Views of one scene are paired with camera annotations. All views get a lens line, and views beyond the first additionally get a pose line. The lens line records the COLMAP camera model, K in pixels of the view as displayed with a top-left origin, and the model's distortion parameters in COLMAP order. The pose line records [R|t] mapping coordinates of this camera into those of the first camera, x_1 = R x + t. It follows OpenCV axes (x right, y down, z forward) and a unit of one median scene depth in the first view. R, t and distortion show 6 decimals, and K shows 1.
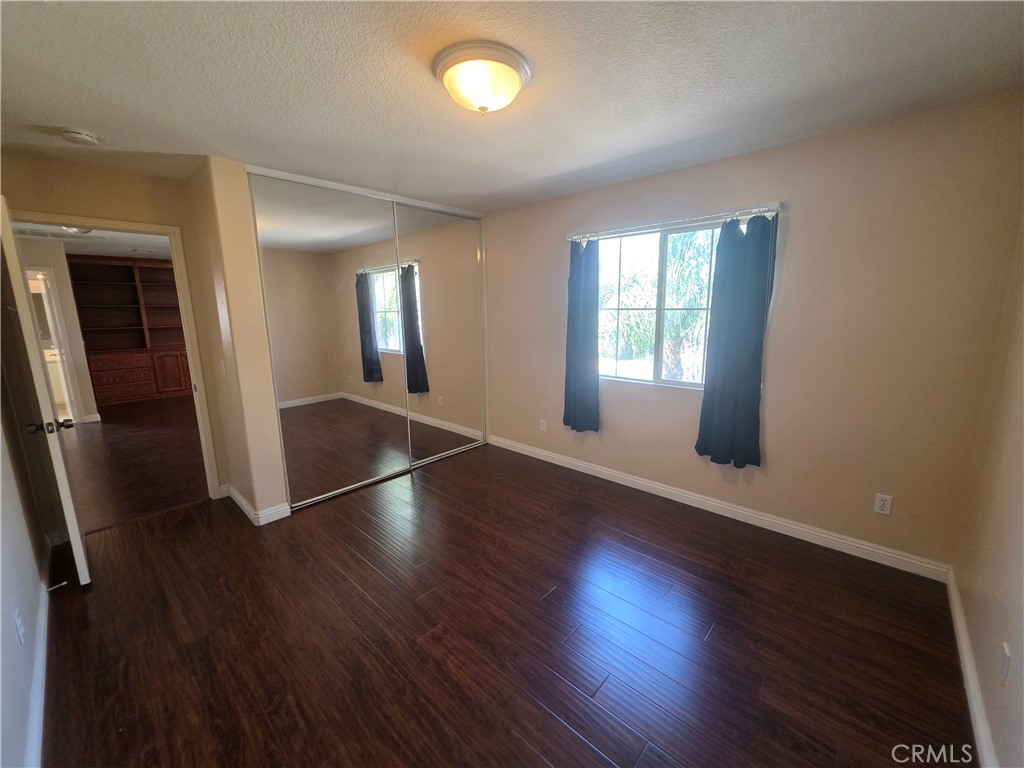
lens RADIAL K [[410.4, 0, 514.0], [0, 410.4, 386.1], [0, 0, 1]] dist [0.004710, -0.001121]
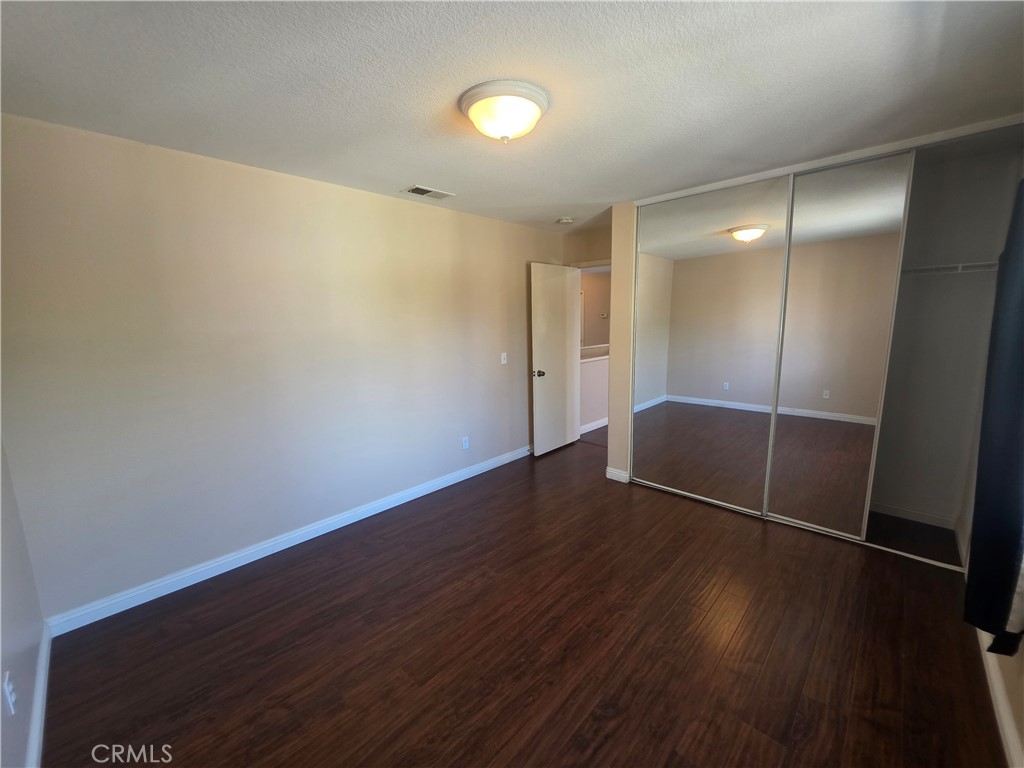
lens RADIAL K [[410.4, 0, 514.0], [0, 410.4, 384.4], [0, 0, 1]] dist [0.004710, -0.001121]
pose [[-0.017431, 0.174037, -0.984585, 0.706597], [-0.166624, 0.970458, 0.174490, -0.147362], [0.985866, 0.167097, 0.012083, 0.710050]]
